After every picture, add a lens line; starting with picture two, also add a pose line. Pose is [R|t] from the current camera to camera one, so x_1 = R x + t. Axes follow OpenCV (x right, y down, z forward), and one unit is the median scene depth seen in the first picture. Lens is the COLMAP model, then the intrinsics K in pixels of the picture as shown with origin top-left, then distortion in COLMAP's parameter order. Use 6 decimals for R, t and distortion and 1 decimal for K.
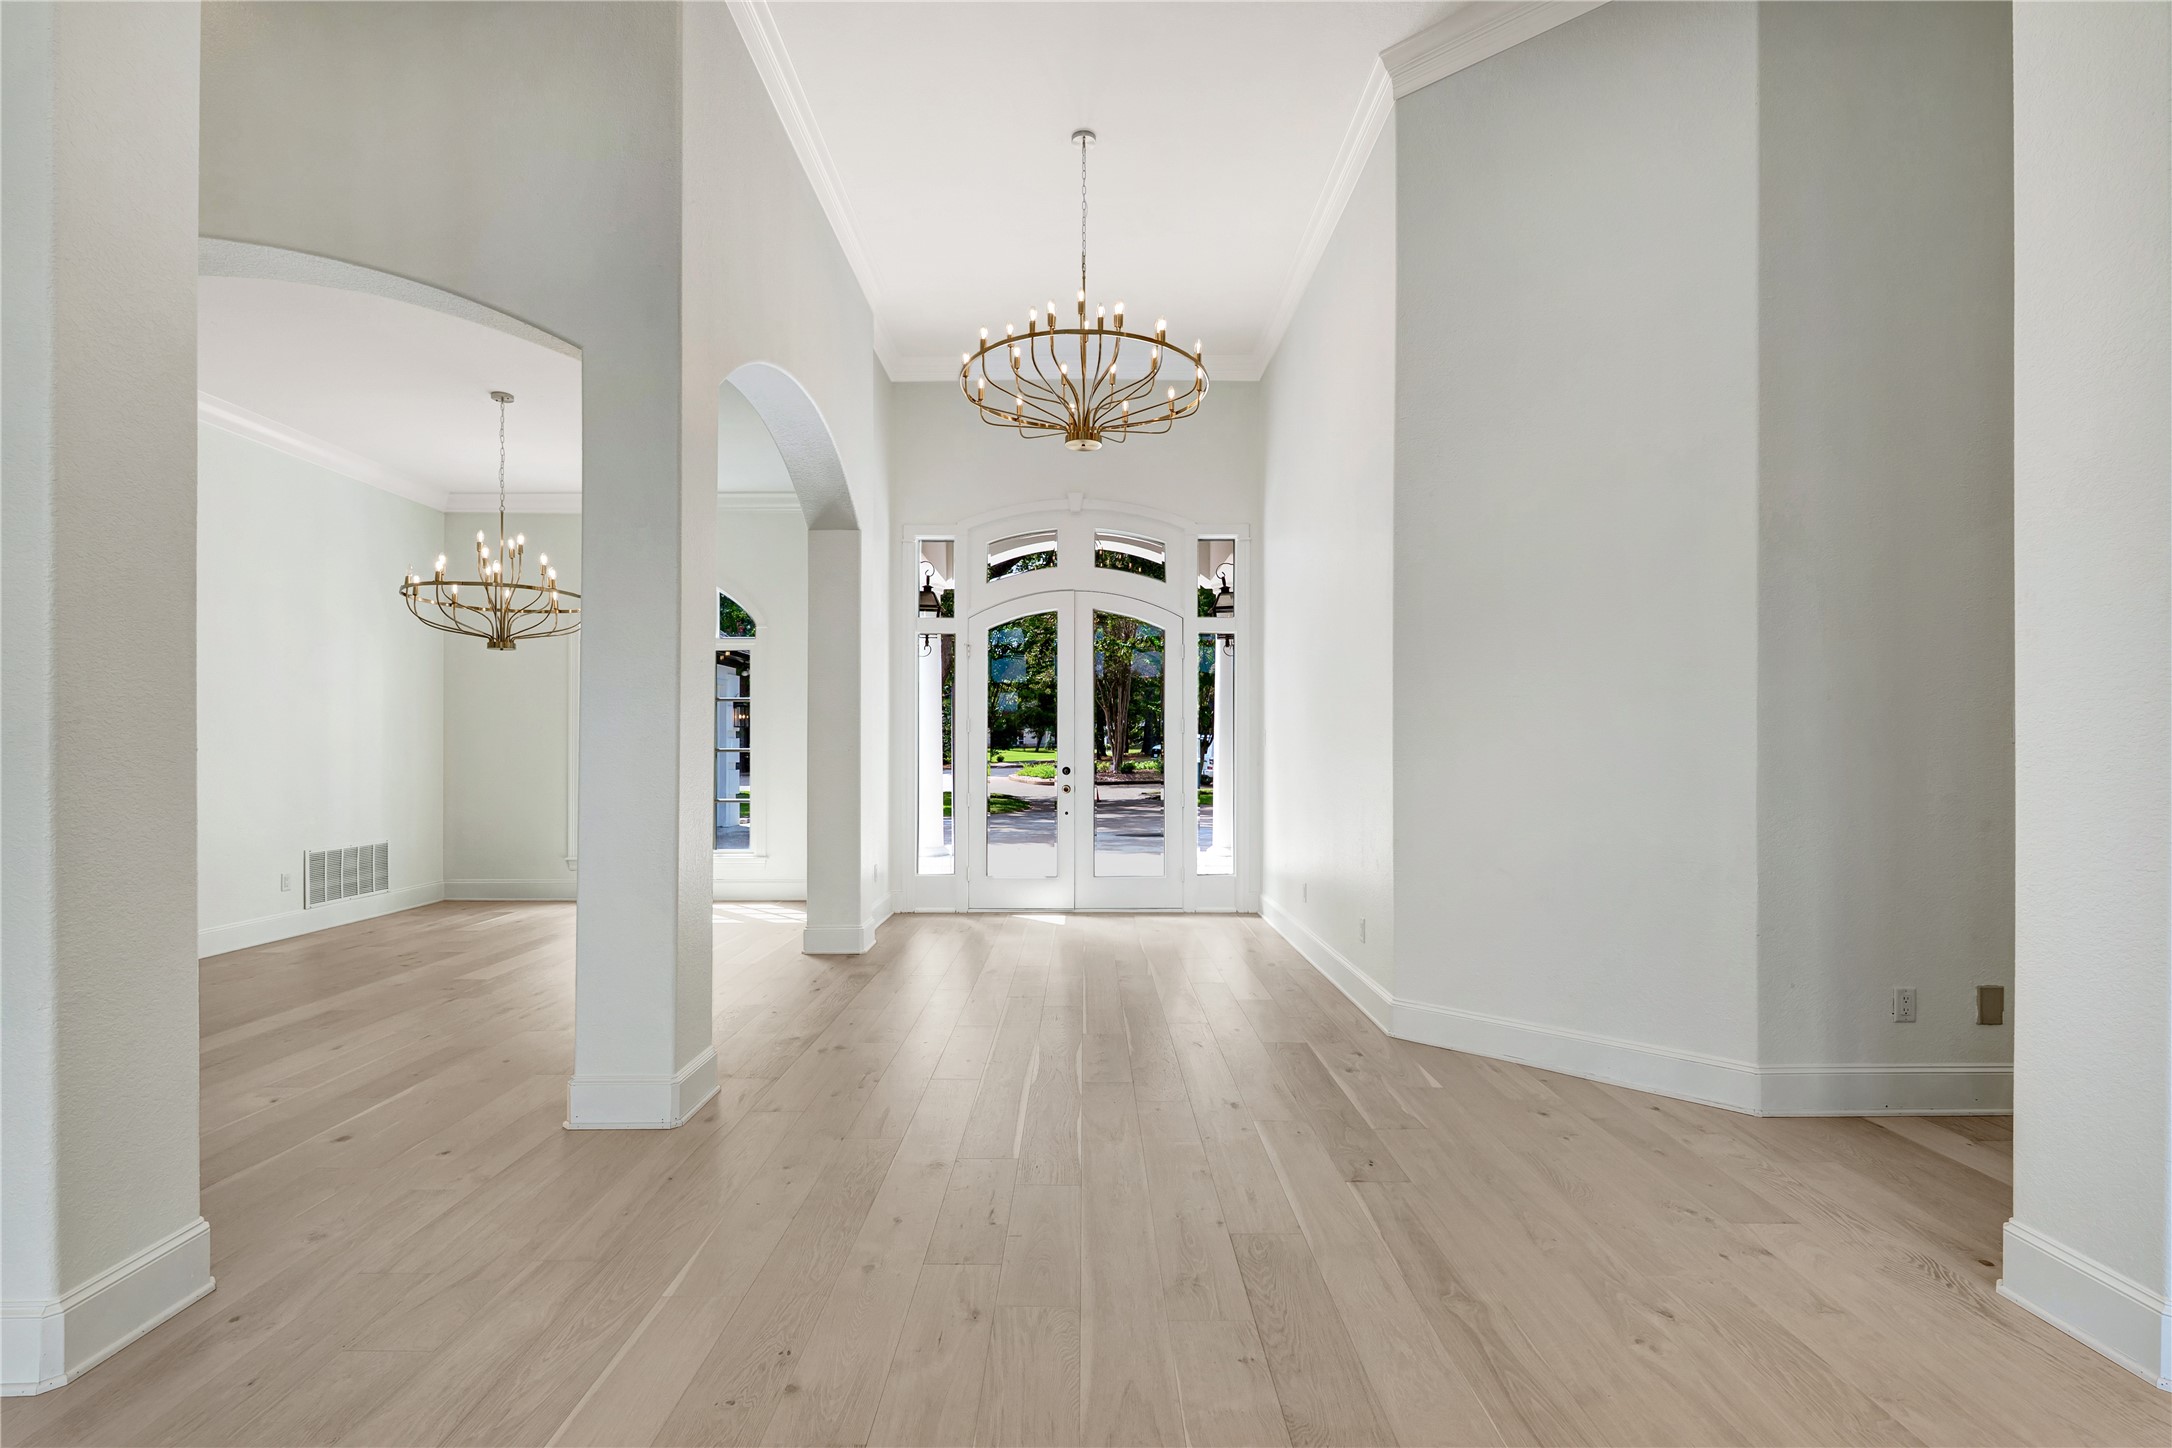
lens RADIAL K [[959.3, 0, 1095.8], [0, 959.3, 735.3], [0, 0, 1]] dist [-0.005151, 0.001587]
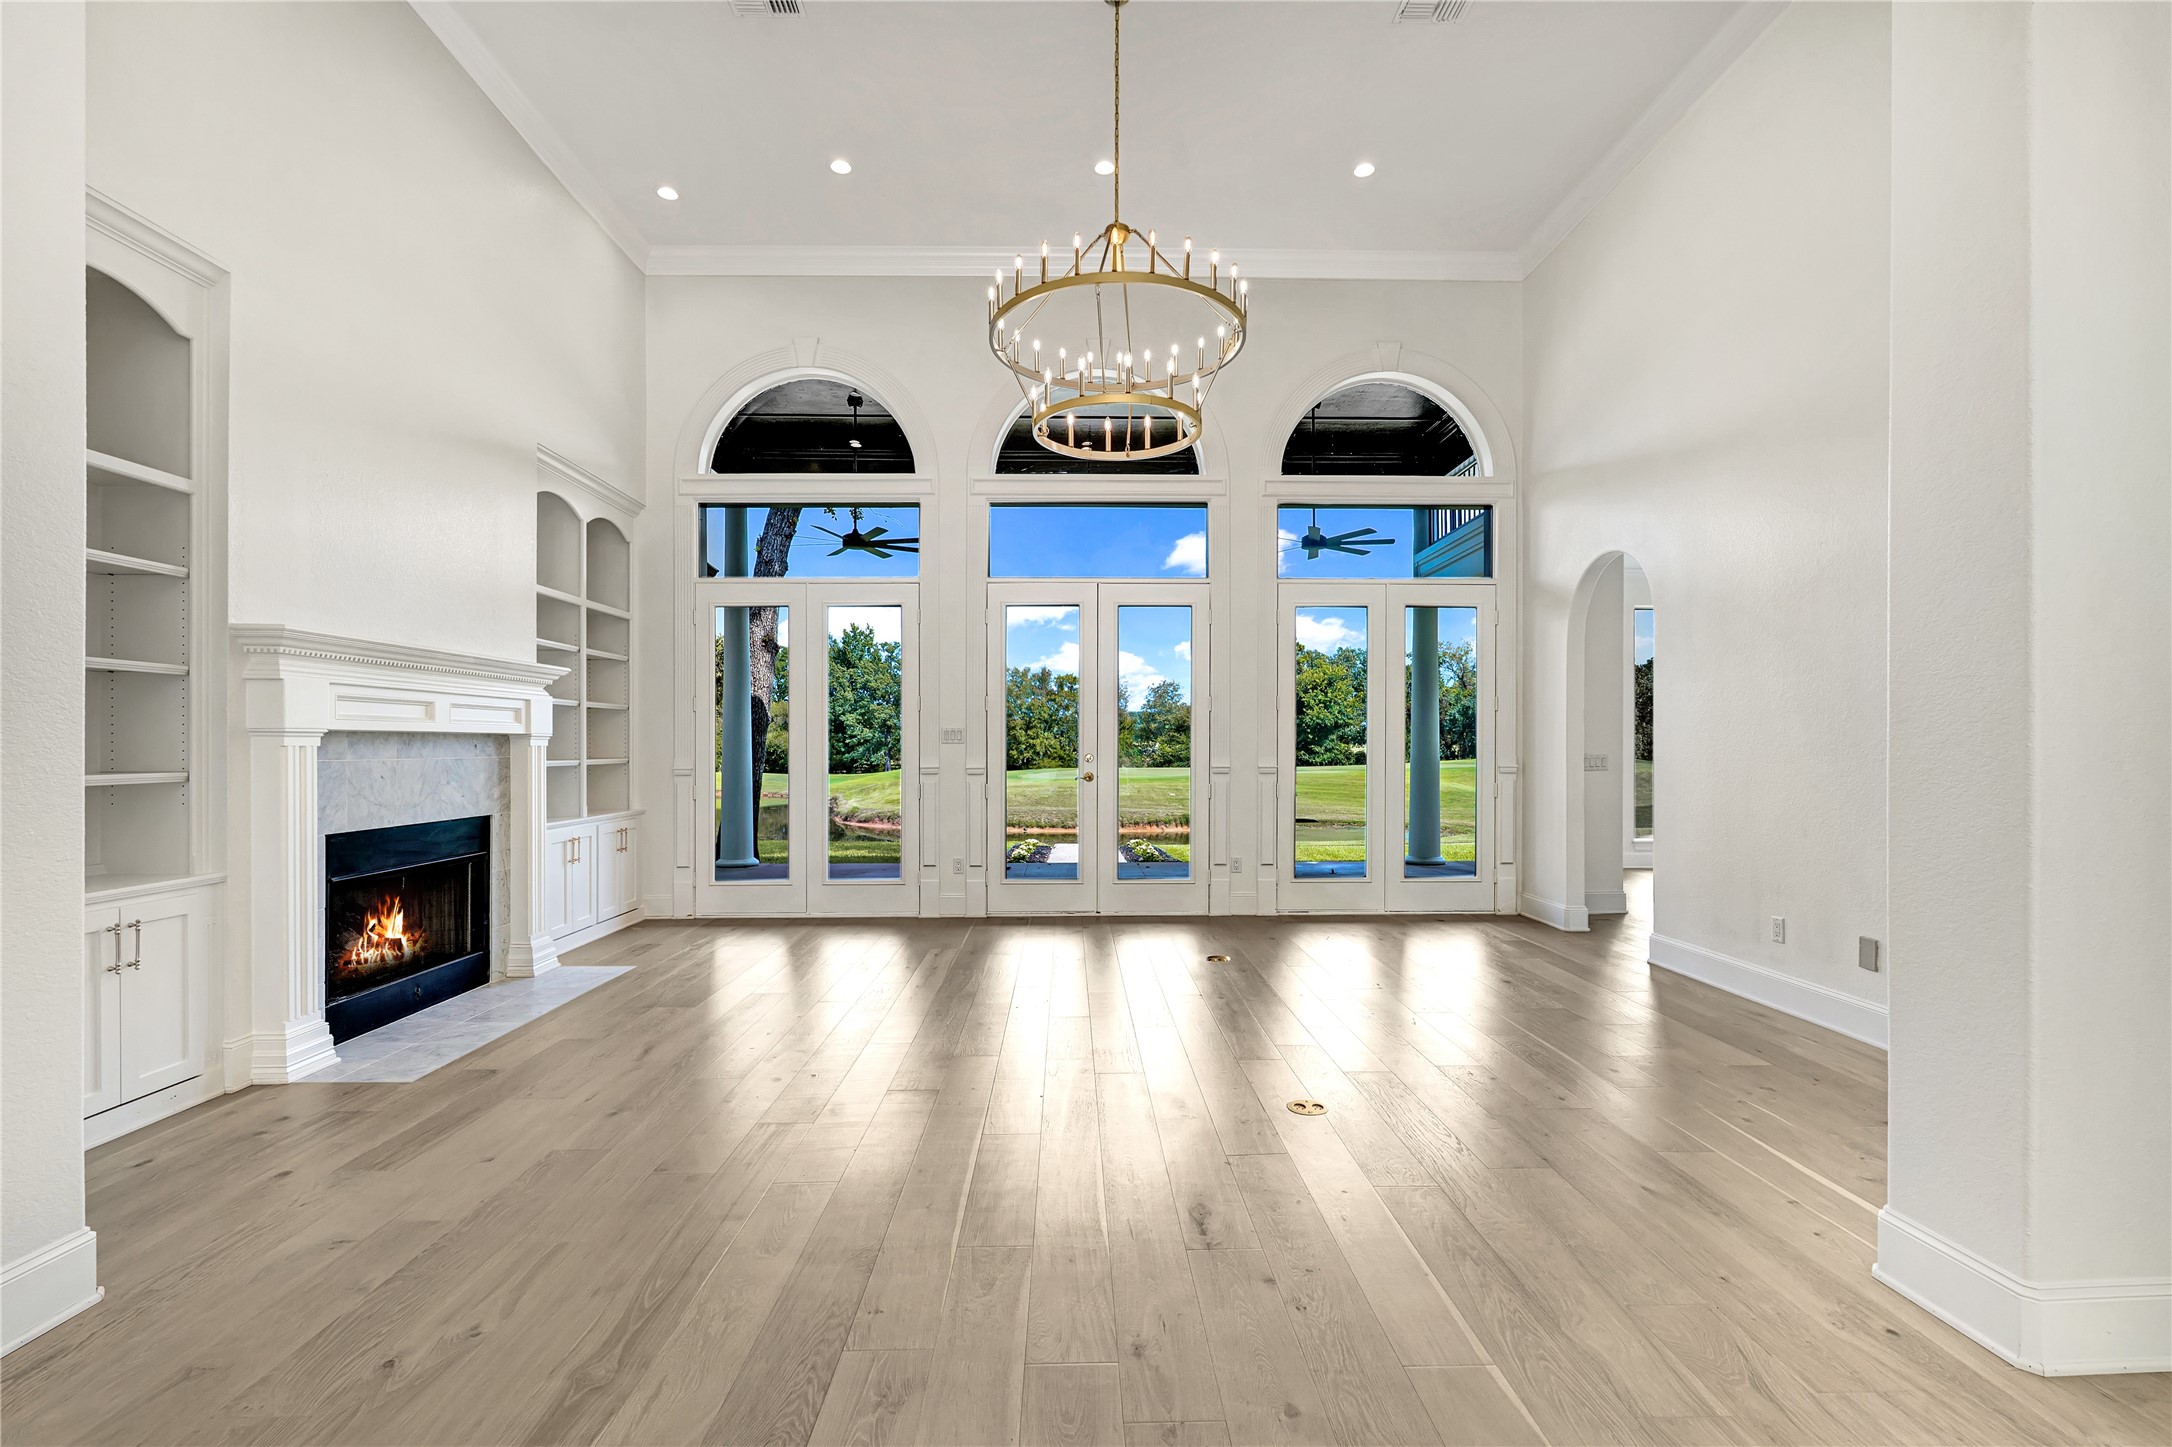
lens RADIAL K [[959.3, 0, 1085.7], [0, 959.3, 744.6], [0, 0, 1]] dist [-0.005151, 0.001587]
pose [[-0.999974, 0.002937, -0.006541, -0.047016], [0.003004, 0.999943, -0.010222, 0.012492], [0.006511, -0.010241, -0.999926, 1.281439]]
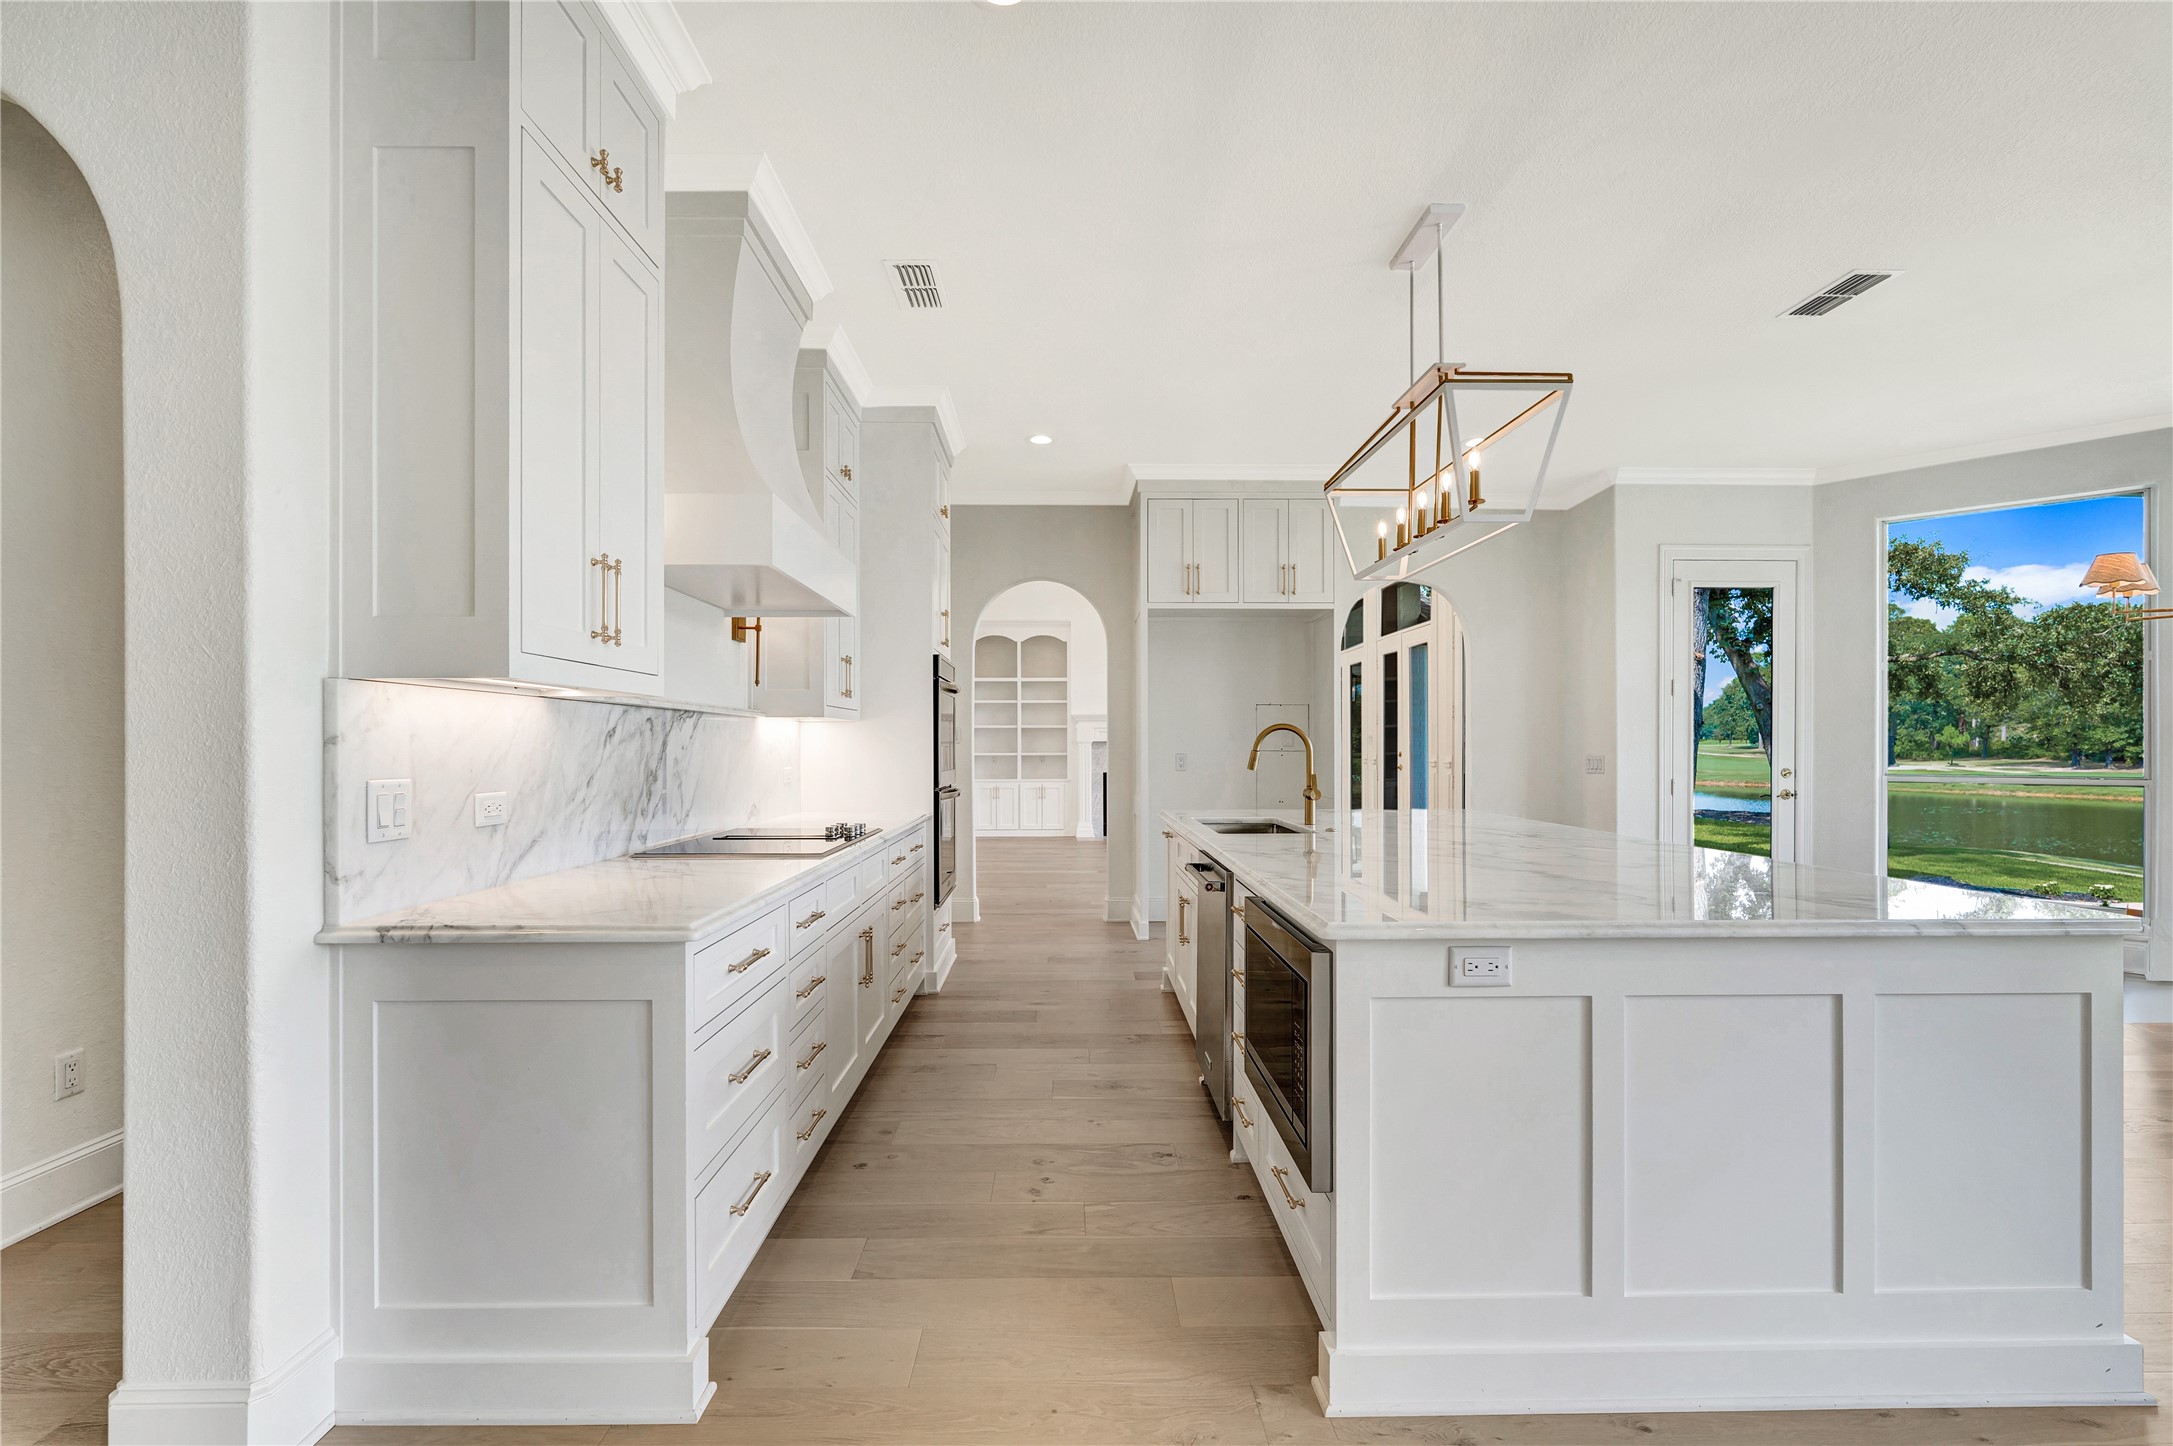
lens RADIAL K [[959.7, 0, 1078.0], [0, 959.7, 744.1], [0, 0, 1]] dist [-0.005151, 0.001587]
pose [[-0.011872, 0.002918, 0.999925, -3.278986], [-0.009563, 0.999950, -0.003032, 0.005166], [-0.999884, -0.009598, -0.011843, 0.195569]]
